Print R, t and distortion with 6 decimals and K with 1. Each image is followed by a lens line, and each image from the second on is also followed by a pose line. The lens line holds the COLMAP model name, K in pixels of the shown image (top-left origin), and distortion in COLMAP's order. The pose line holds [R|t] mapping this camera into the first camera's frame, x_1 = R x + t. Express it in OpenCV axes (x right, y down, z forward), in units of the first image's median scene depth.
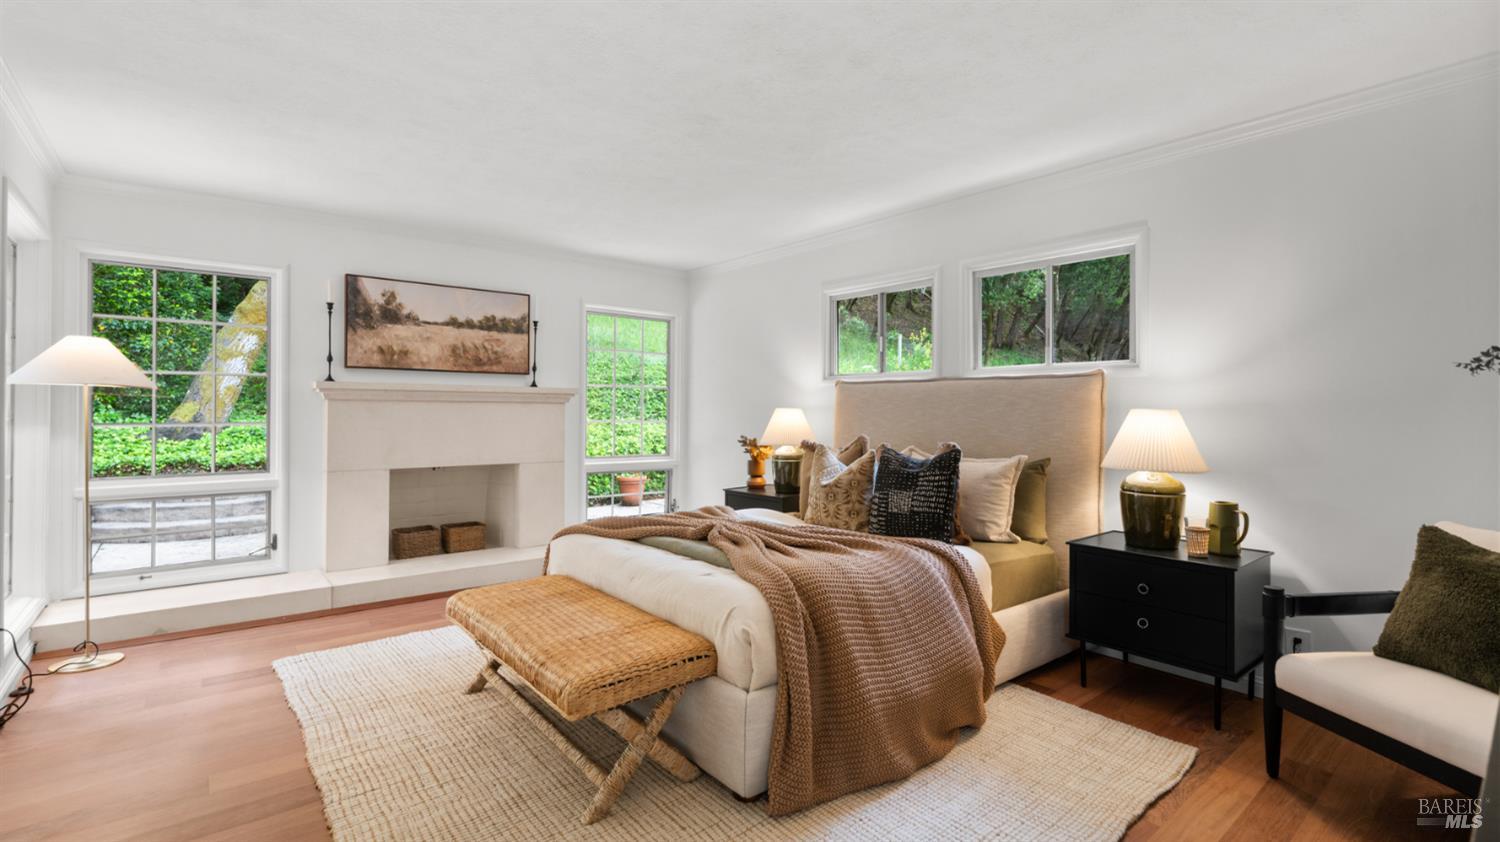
lens RADIAL K [[681.4, 0, 747.4], [0, 681.4, 409.2], [0, 0, 1]] dist [0.000779, 0.001561]
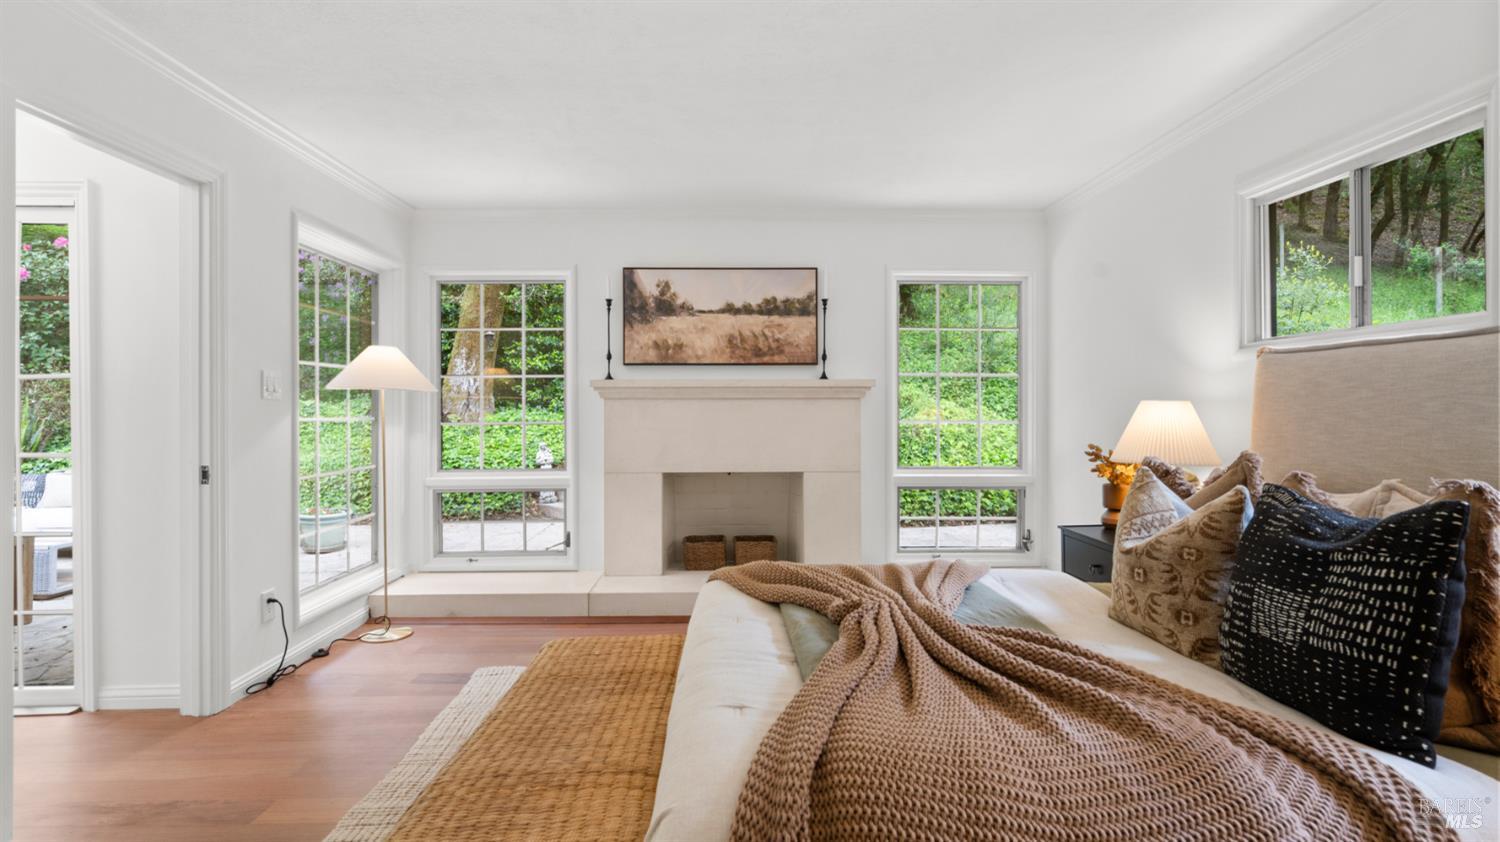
lens RADIAL K [[711.5, 0, 750.2], [0, 711.5, 409.1], [0, 0, 1]] dist [0.002105, 0.000830]
pose [[0.790636, -0.007173, -0.612244, 0.160243], [0.008851, 0.999961, -0.000285, 0.003002], [0.612222, -0.005194, 0.790669, 0.302026]]
